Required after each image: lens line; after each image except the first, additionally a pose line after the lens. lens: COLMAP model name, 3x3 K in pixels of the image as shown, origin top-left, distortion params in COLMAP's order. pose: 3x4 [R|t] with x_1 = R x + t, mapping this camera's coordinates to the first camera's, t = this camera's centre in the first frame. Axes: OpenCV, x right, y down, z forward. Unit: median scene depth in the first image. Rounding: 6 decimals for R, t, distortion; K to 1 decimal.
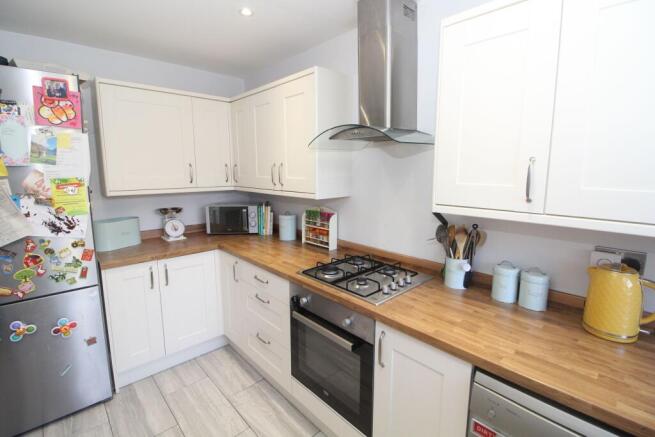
lens RADIAL K [[308.1, 0, 327.7], [0, 308.1, 214.1], [0, 0, 1]] dist [-0.004391, -0.000498]
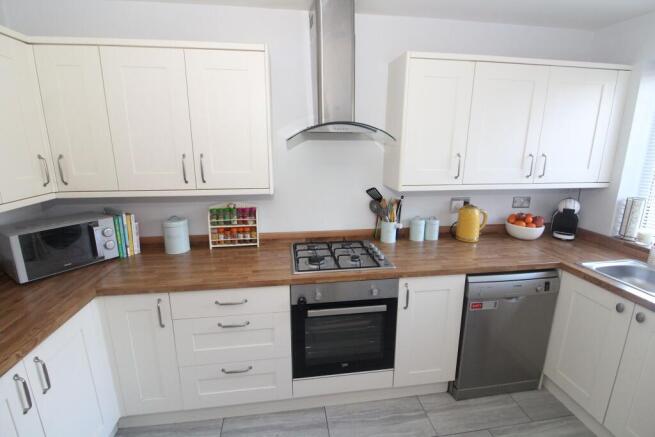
lens RADIAL K [[308.1, 0, 327.7], [0, 308.1, 214.1], [0, 0, 1]] dist [-0.004391, -0.000498]
pose [[0.559856, -0.185868, 0.807474, -0.743943], [0.117446, 0.982478, 0.144720, -0.109803], [-0.820224, 0.013812, 0.571875, 0.356521]]
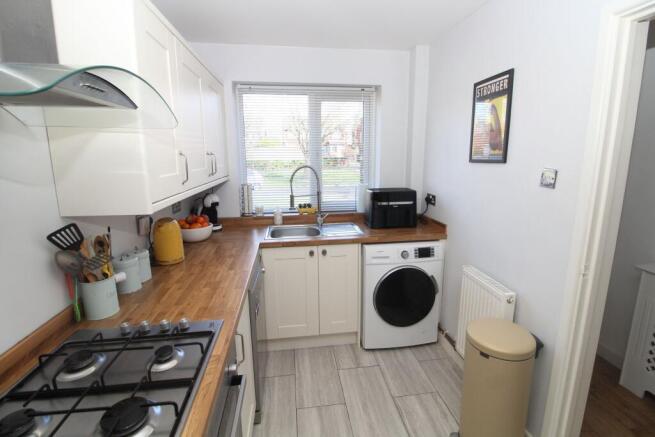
lens RADIAL K [[303.0, 0, 327.6], [0, 303.0, 205.3], [0, 0, 1]] dist [-0.000197, -0.000067]
pose [[-0.816492, -0.092666, 0.569872, -0.393416], [0.092499, 0.953291, 0.287543, -0.168638], [-0.569899, 0.287489, -0.769782, 1.028575]]
